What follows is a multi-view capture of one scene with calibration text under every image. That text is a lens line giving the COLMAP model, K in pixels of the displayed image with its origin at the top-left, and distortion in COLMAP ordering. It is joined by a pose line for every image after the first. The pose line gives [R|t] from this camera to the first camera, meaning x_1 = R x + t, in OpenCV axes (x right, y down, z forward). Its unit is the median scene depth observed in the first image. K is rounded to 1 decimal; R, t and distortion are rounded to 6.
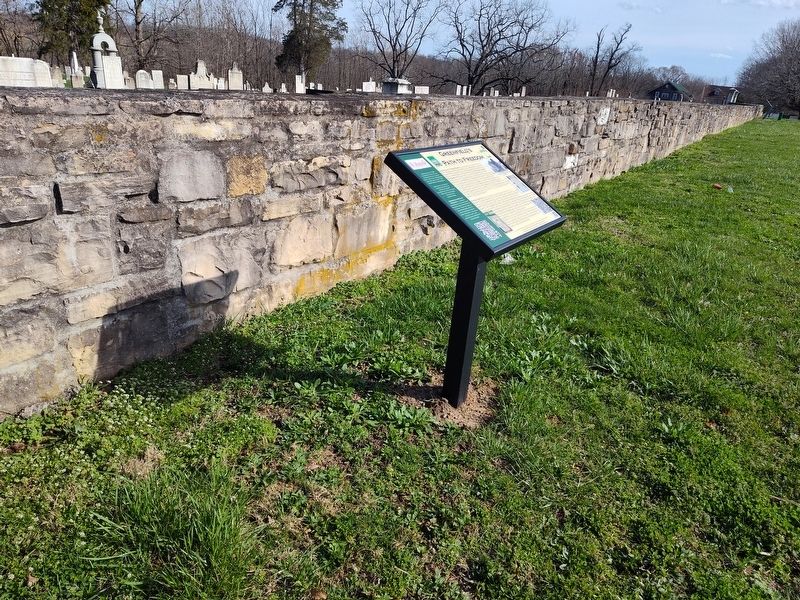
lens RADIAL K [[534.3, 0, 400.4], [0, 534.3, 299.1], [0, 0, 1]] dist [0.017725, -0.009361]
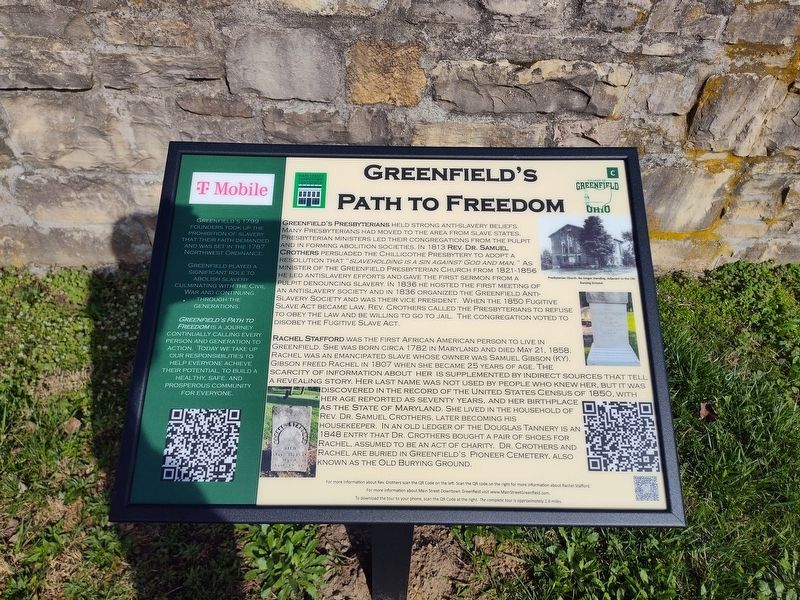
lens RADIAL K [[534.3, 0, 398.4], [0, 534.3, 301.7], [0, 0, 1]] dist [0.017725, -0.009361]
pose [[0.574151, 0.504669, -0.644717, 0.298046], [-0.295747, 0.862110, 0.411462, -0.280012], [0.763469, -0.045568, 0.644235, 0.609467]]
